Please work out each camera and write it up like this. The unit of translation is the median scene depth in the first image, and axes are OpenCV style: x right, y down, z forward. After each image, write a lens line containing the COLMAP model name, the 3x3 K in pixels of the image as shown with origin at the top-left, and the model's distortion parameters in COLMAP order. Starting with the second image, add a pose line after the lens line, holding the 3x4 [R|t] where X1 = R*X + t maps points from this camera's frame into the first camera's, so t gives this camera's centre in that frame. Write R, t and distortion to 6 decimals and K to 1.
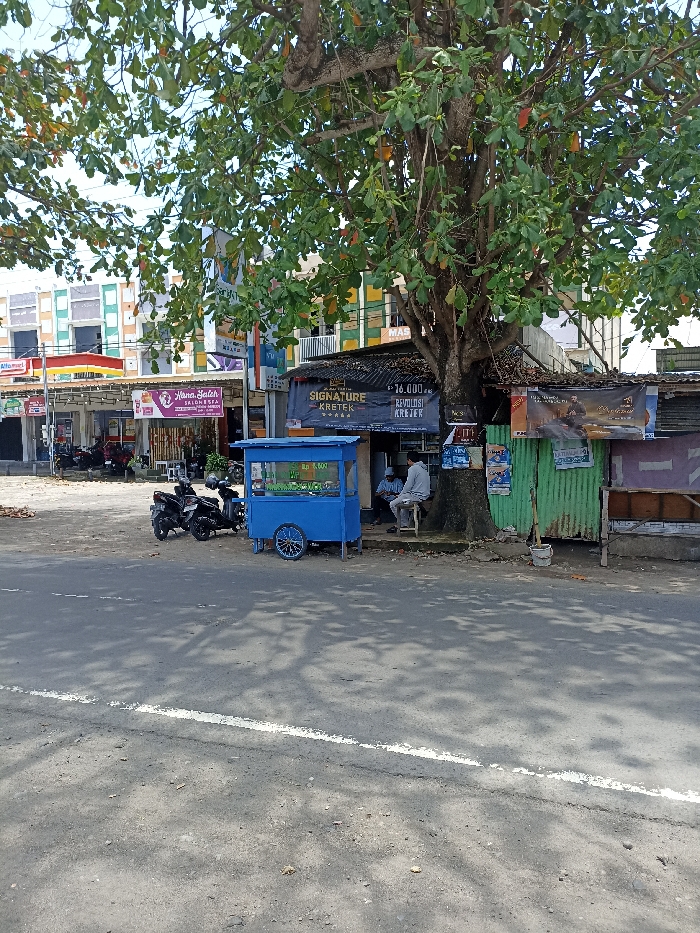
lens RADIAL K [[695.6, 0, 349.2], [0, 695.6, 466.9], [0, 0, 1]] dist [0.015698, 0.002427]
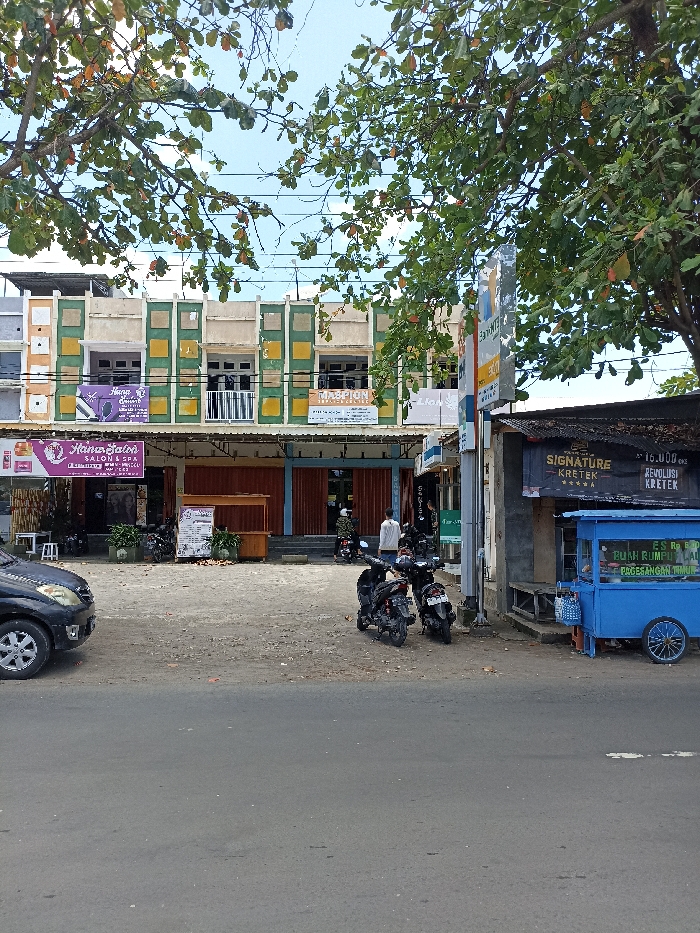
lens RADIAL K [[695.6, 0, 350.3], [0, 695.6, 466.8], [0, 0, 1]] dist [0.015698, 0.002427]
pose [[0.901715, 0.041246, 0.430358, -0.356382], [0.001059, 0.995225, -0.097601, -0.006411], [-0.432329, 0.088464, 0.897366, 0.193391]]
